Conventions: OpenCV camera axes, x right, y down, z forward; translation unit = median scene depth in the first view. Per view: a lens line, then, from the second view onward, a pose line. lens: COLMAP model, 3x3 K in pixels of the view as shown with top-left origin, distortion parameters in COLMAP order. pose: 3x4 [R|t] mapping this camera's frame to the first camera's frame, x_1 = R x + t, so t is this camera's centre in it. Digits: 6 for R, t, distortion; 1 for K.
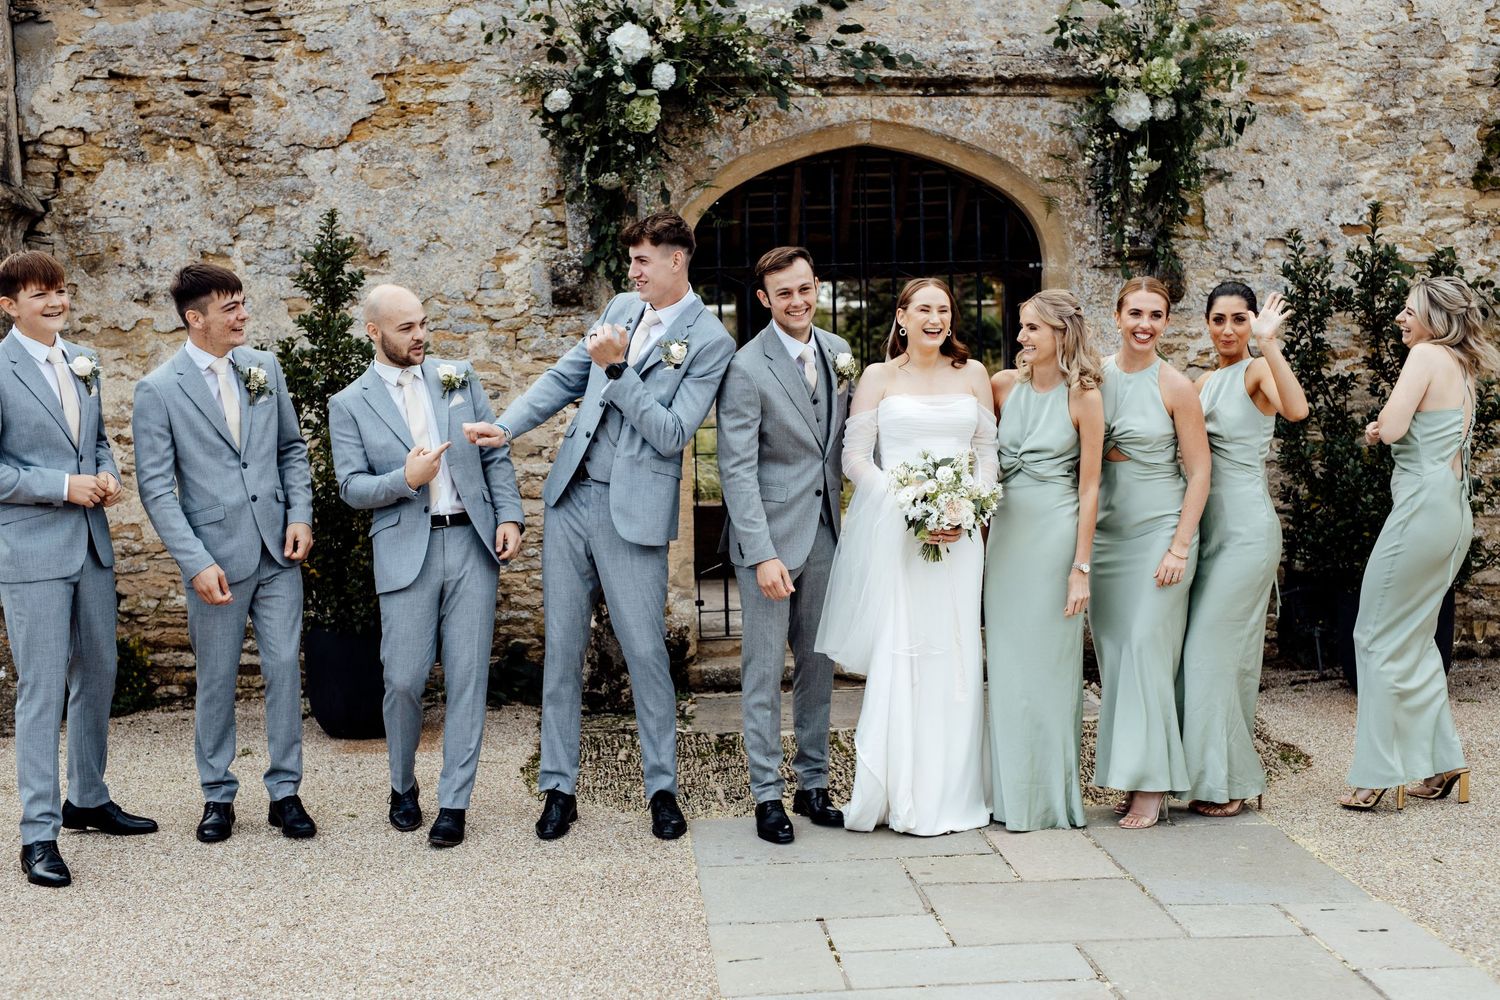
lens RADIAL K [[2102.7, 0, 761.6], [0, 2102.7, 491.0], [0, 0, 1]] dist [0.010822, 0.000000]
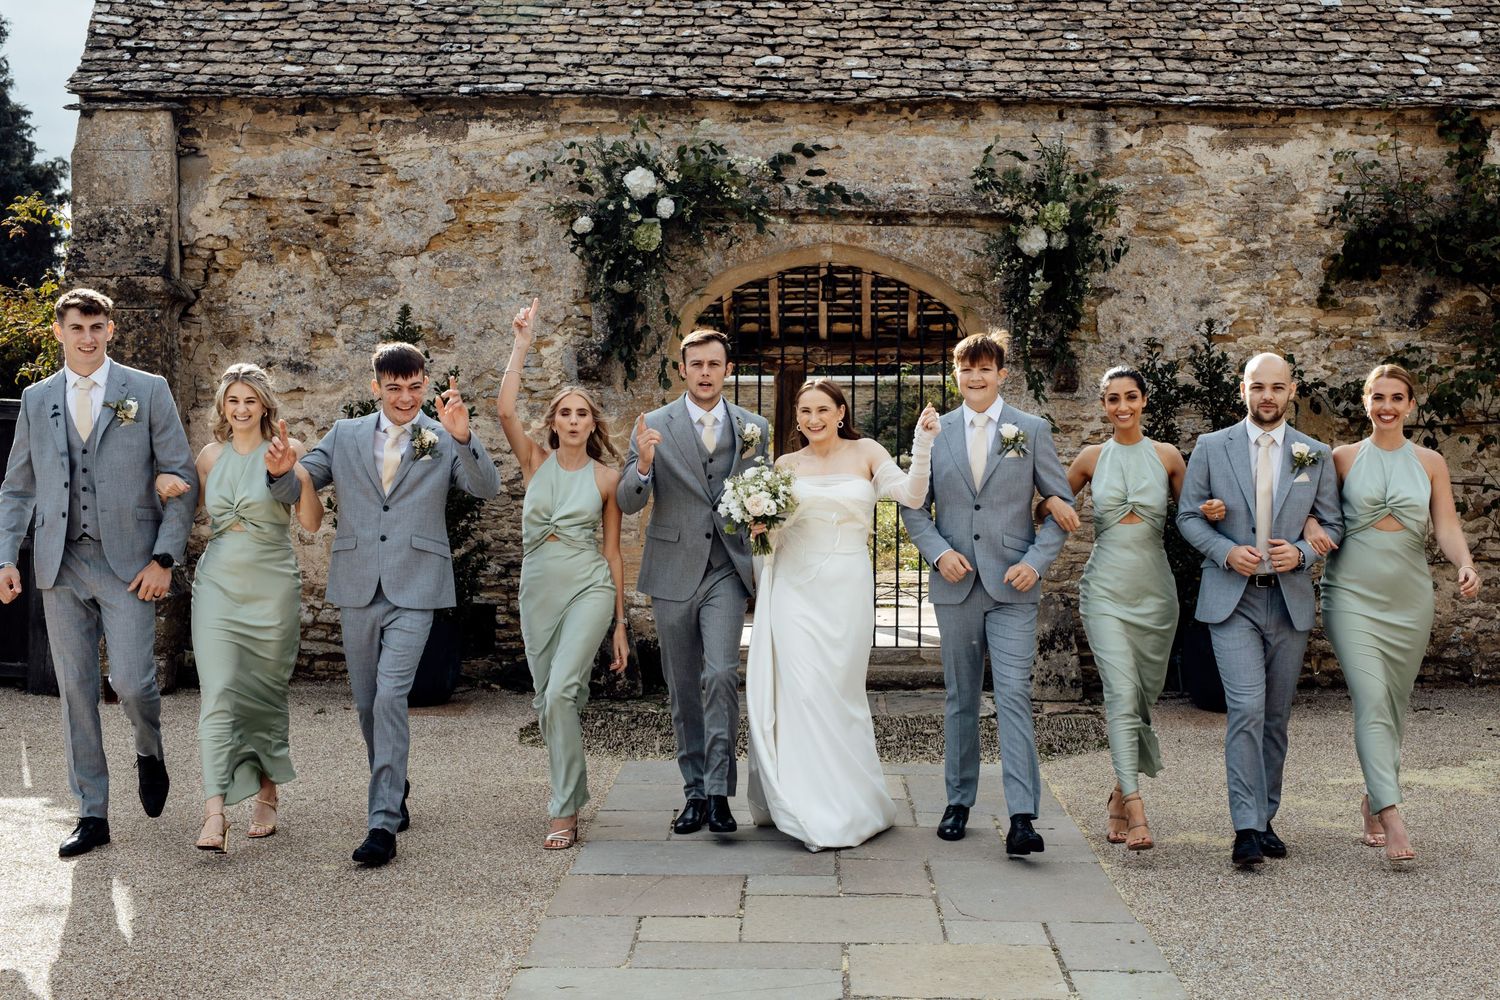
lens RADIAL K [[2241.4, 0, 807.7], [0, 2241.4, 446.9], [0, 0, 1]] dist [0.010673, 0.000000]
pose [[0.996822, 0.030571, -0.073557, 0.141973], [-0.034362, 0.998116, -0.050834, 0.016867], [0.071865, 0.053200, 0.995995, -0.351387]]
